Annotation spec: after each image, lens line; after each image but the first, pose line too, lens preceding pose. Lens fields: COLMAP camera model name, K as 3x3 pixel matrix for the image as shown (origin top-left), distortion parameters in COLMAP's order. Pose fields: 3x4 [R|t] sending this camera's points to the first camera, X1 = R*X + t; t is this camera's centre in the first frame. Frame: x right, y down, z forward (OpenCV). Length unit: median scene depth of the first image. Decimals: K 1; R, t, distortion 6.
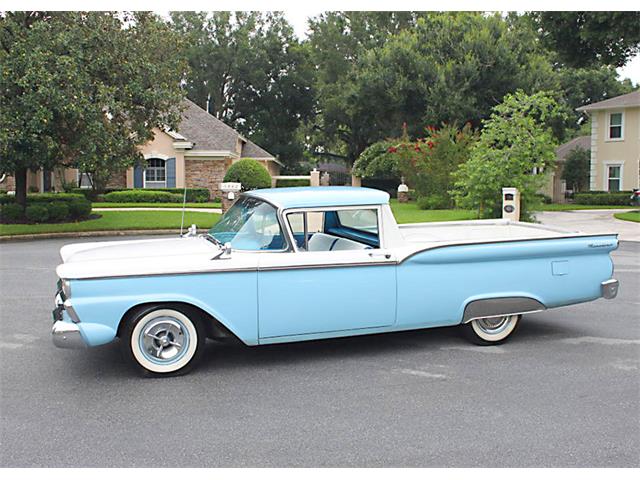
lens RADIAL K [[714.1, 0, 321.9], [0, 714.1, 237.8], [0, 0, 1]] dist [-0.134522, 0.187373]
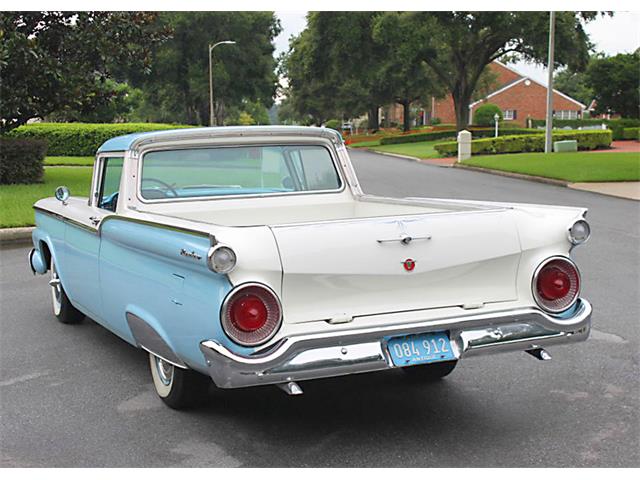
lens RADIAL K [[1122.4, 0, 320.5], [0, 1122.4, 241.0], [0, 0, 1]] dist [-0.029449, 0.155507]
pose [[0.069084, 0.099056, -0.992681, 1.124848], [-0.074027, 0.992824, 0.093919, -0.071833], [0.994860, 0.066997, 0.075921, 1.039808]]
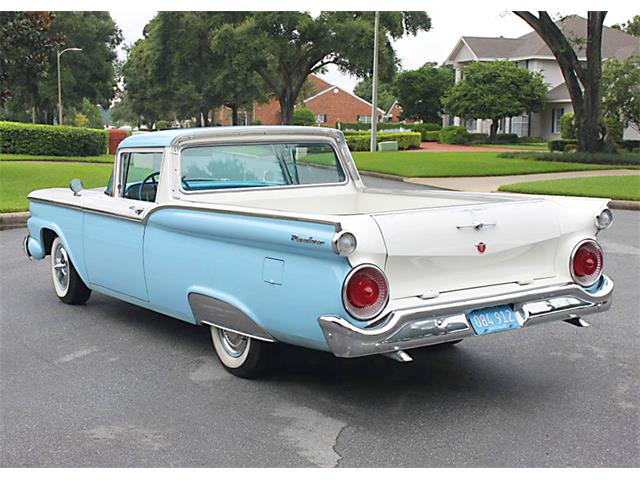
lens RADIAL K [[987.9, 0, 321.1], [0, 987.9, 239.8], [0, 0, 1]] dist [-0.041242, 0.060698]
pose [[0.240386, 0.109461, -0.964486, 1.095566], [-0.085069, 0.992174, 0.091401, -0.055370], [0.966943, 0.060077, 0.247816, 0.843985]]
